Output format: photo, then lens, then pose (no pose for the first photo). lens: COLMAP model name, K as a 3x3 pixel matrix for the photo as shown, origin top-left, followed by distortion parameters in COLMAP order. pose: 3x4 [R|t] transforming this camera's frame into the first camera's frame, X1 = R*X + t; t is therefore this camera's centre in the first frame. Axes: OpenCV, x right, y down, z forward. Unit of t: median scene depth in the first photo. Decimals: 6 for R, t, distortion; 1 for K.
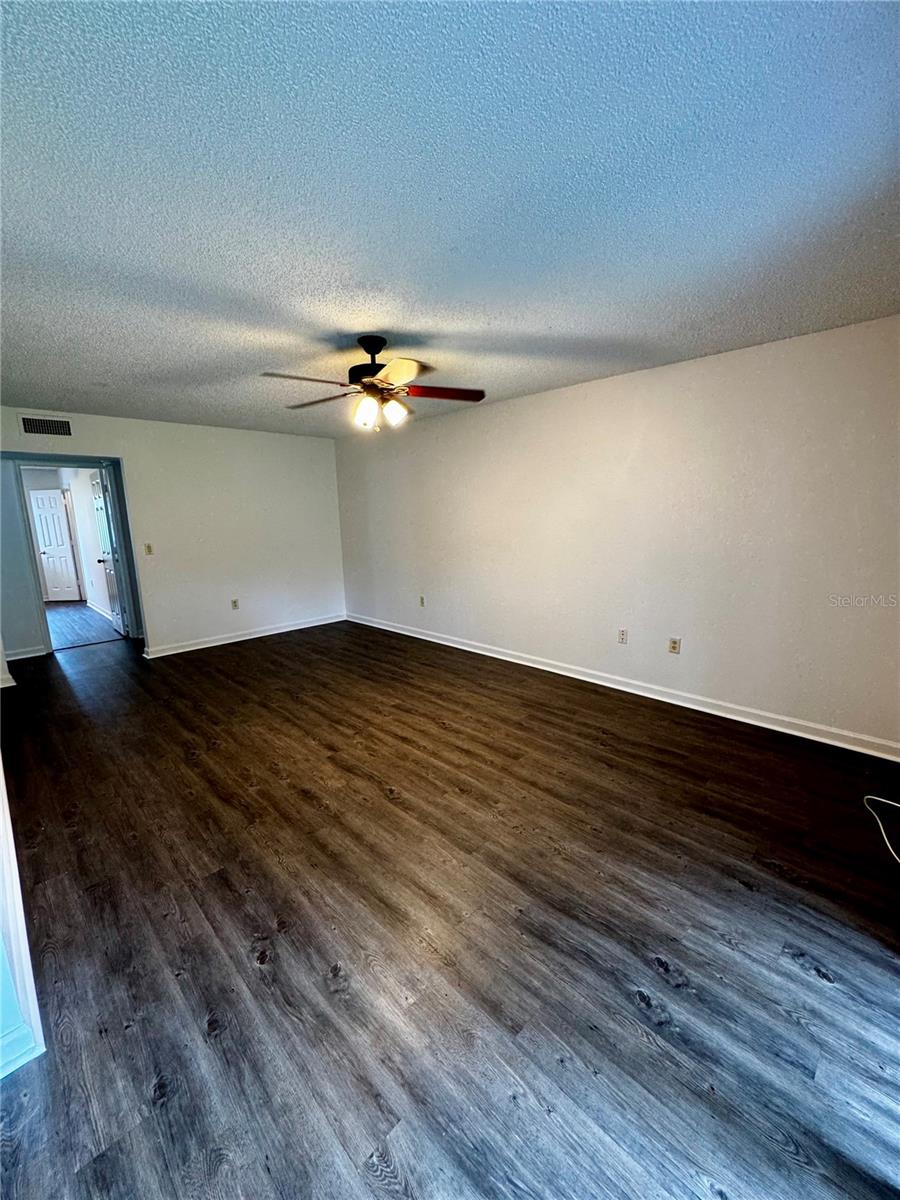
lens RADIAL K [[481.7, 0, 451.9], [0, 481.7, 599.7], [0, 0, 1]] dist [-0.002947, -0.000088]
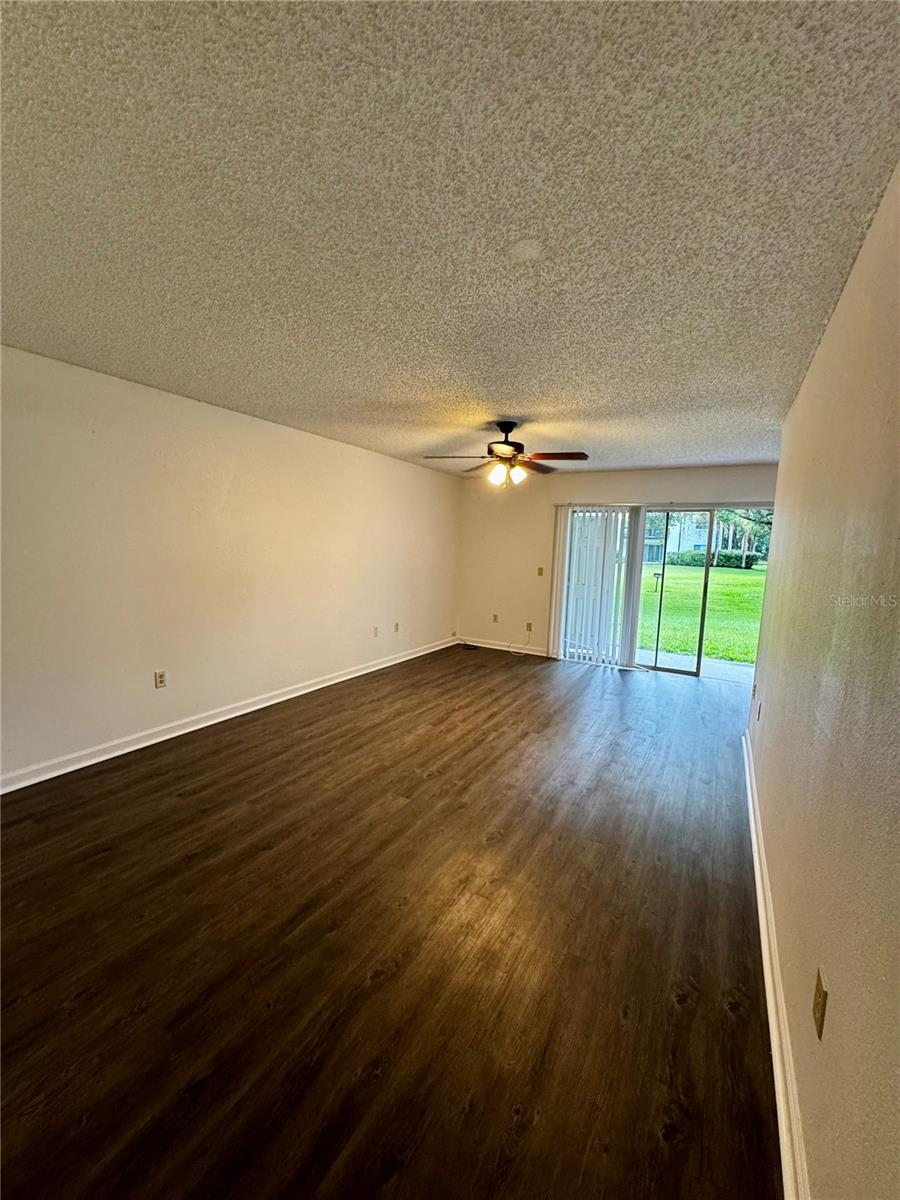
lens RADIAL K [[481.7, 0, 451.9], [0, 481.7, 599.7], [0, 0, 1]] dist [-0.002947, -0.000088]
pose [[-0.271927, -0.094961, 0.957621, -1.182146], [0.149311, 0.978905, 0.139470, -0.201912], [-0.950664, 0.180909, -0.252012, 1.251313]]
